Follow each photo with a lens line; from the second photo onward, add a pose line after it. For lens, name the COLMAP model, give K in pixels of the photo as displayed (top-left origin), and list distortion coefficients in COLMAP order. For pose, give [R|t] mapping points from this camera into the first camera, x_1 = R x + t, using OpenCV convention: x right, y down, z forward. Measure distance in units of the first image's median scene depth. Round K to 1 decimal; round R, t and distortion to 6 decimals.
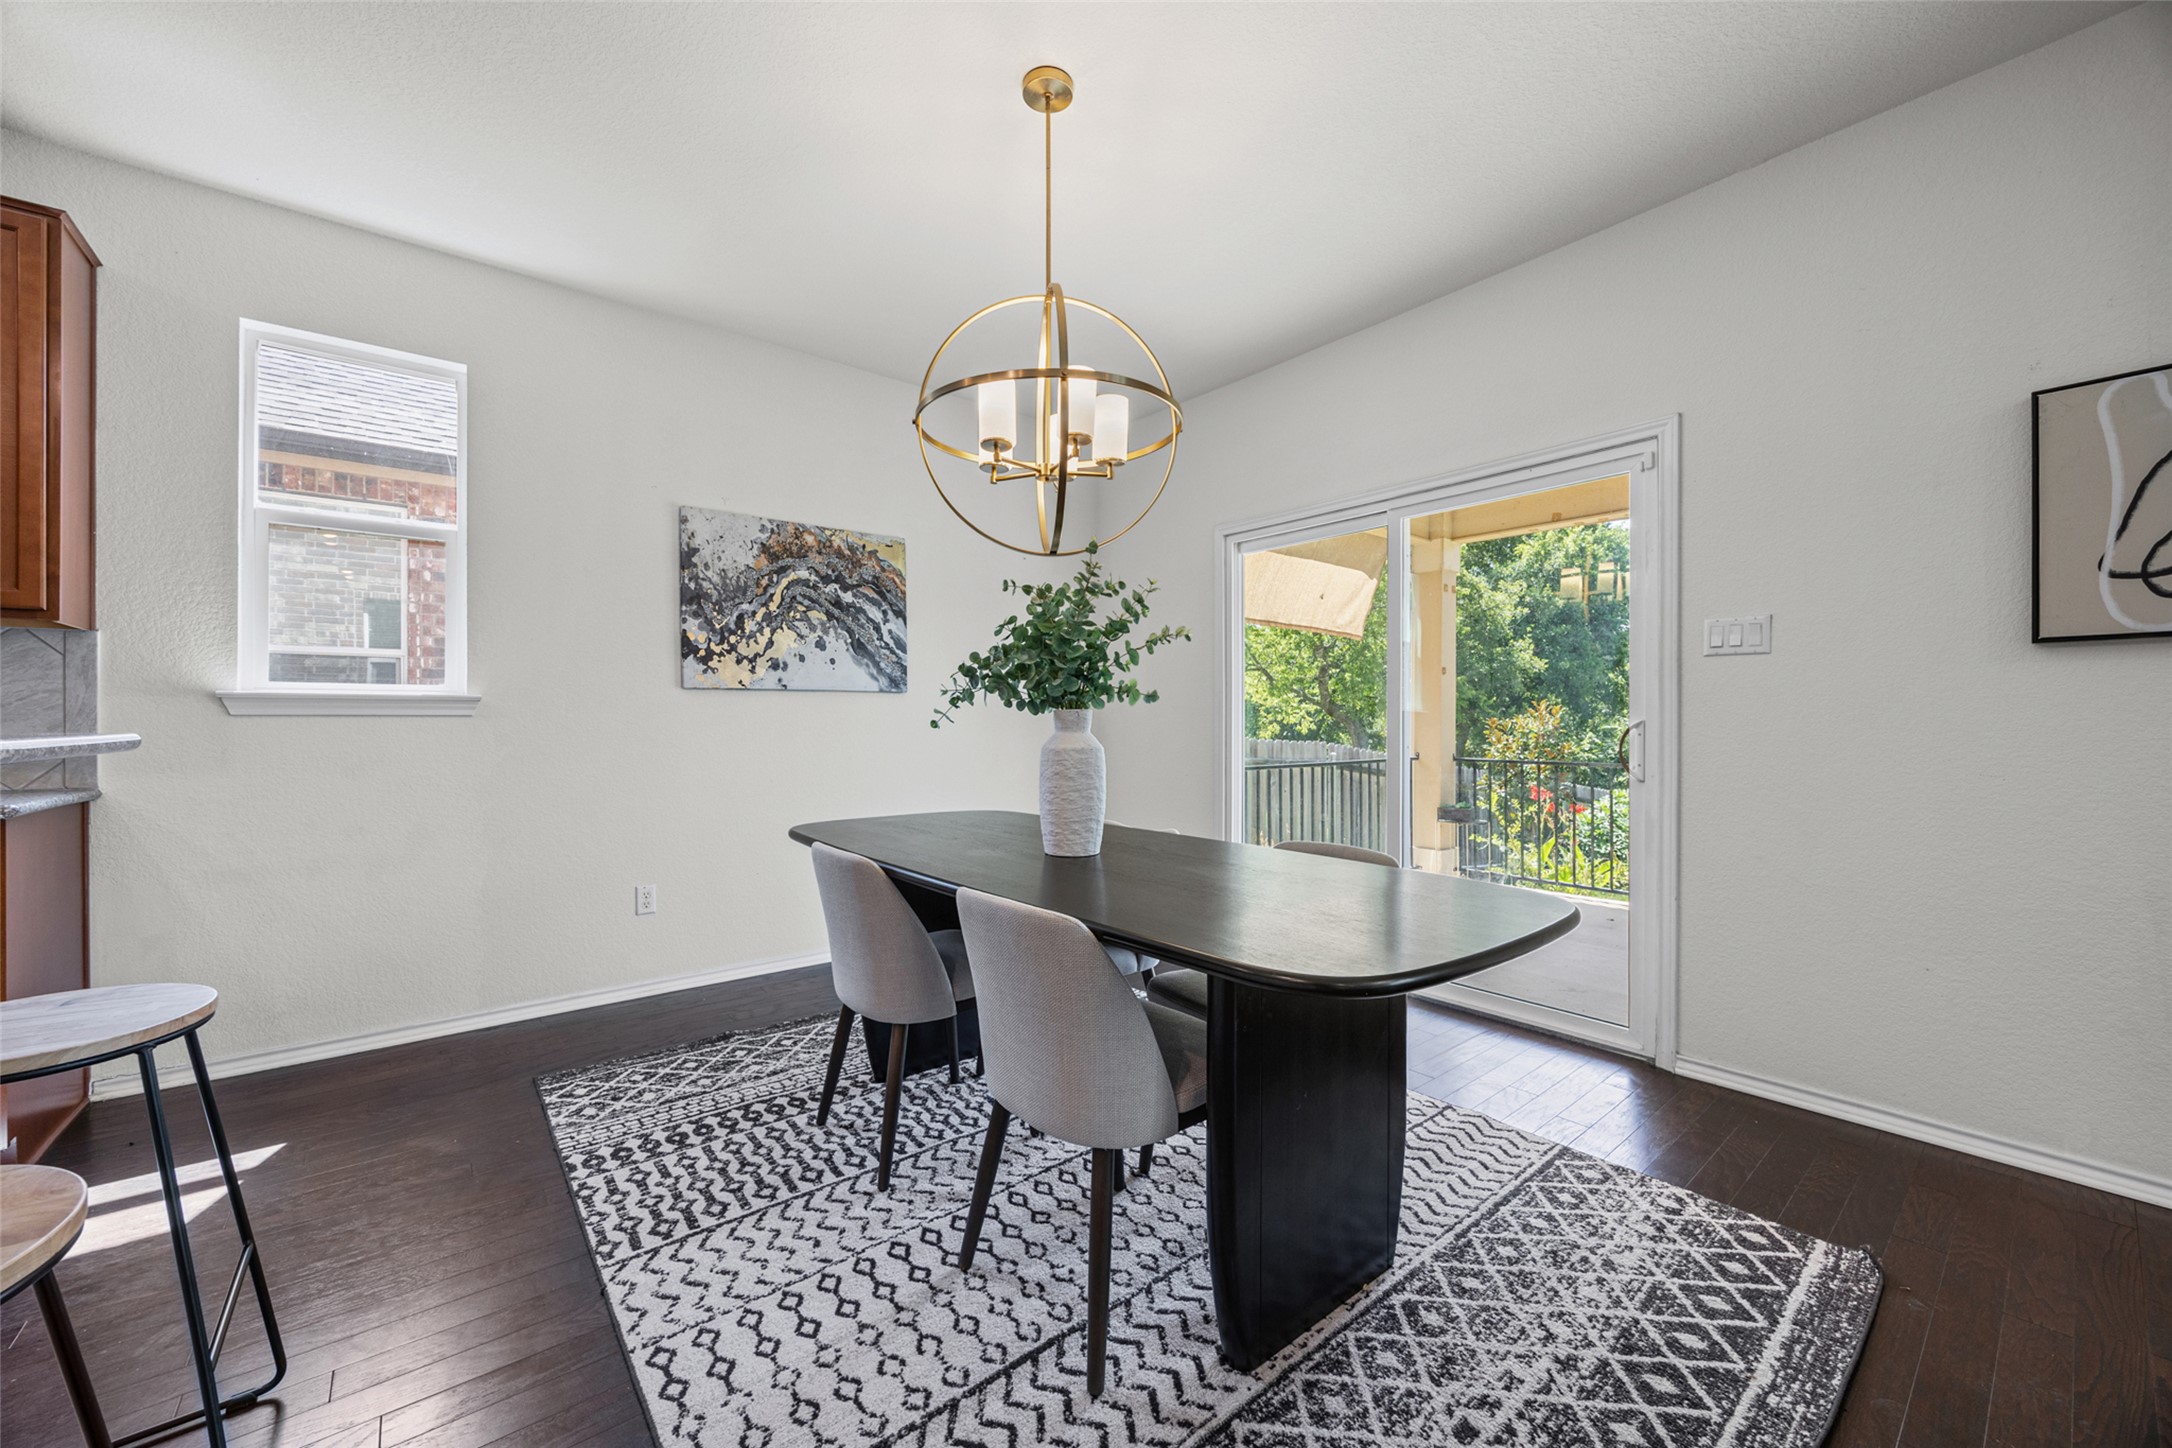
lens RADIAL K [[831.1, 0, 1080.2], [0, 831.1, 719.2], [0, 0, 1]] dist [-0.000627, 0.000028]
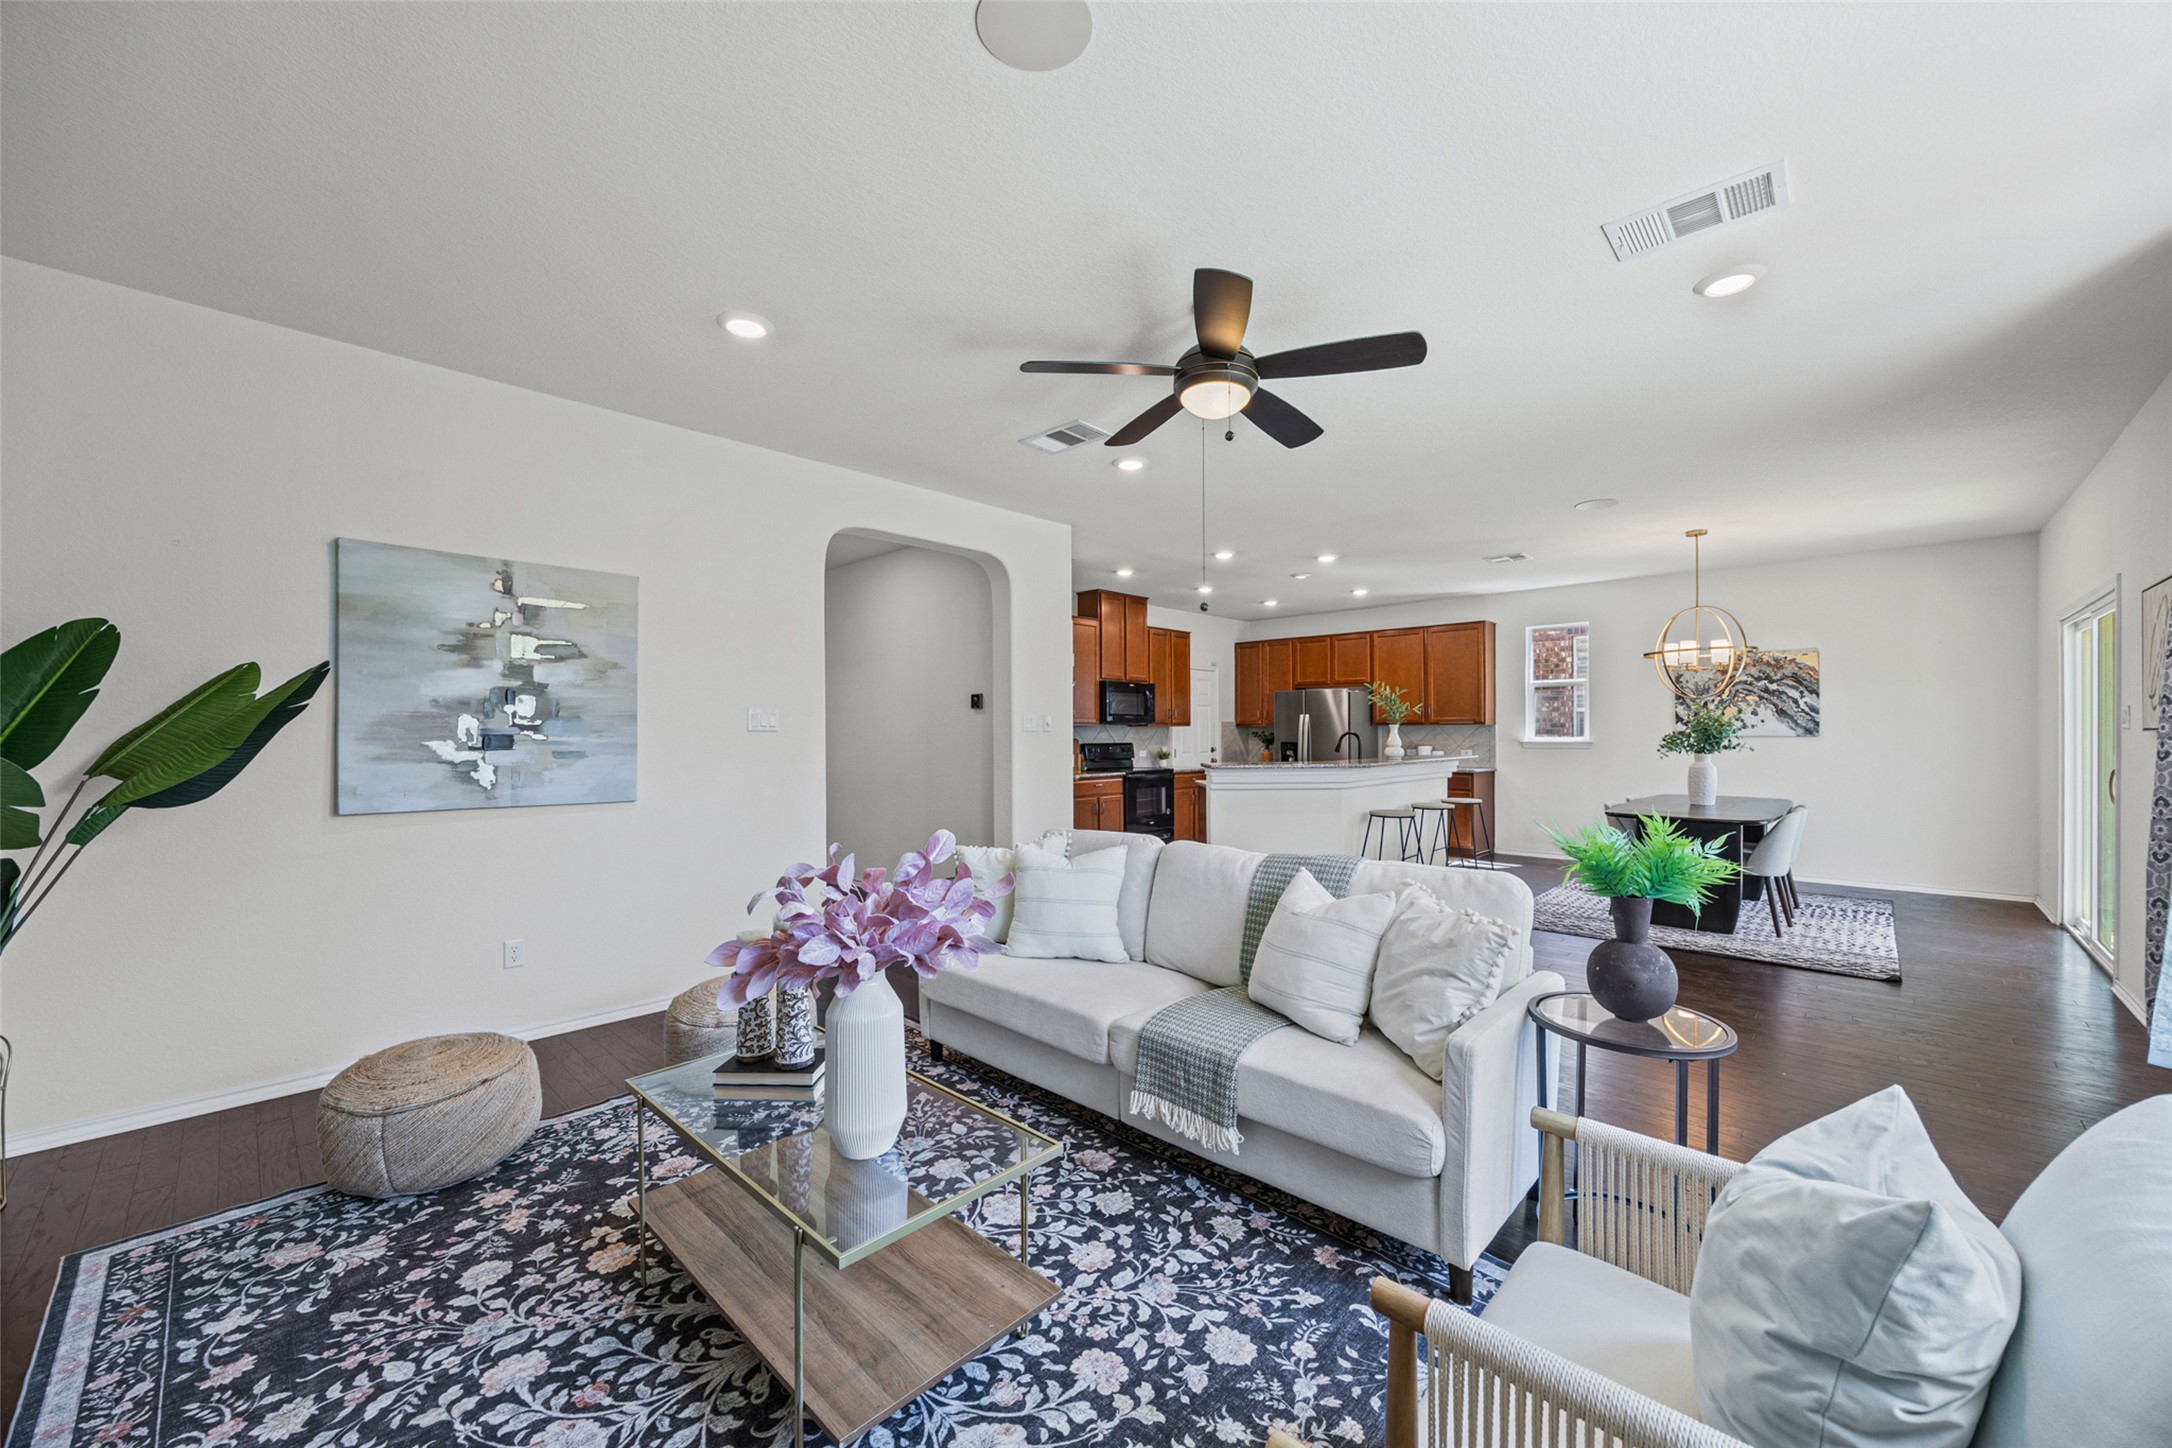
lens RADIAL K [[831.1, 0, 1096.4], [0, 831.1, 741.9], [0, 0, 1]] dist [-0.000627, 0.000028]
pose [[0.118782, 0.013109, -0.992834, 1.526230], [0.007186, 0.999875, 0.014061, -0.064659], [0.992894, -0.008805, 0.118673, -0.805323]]
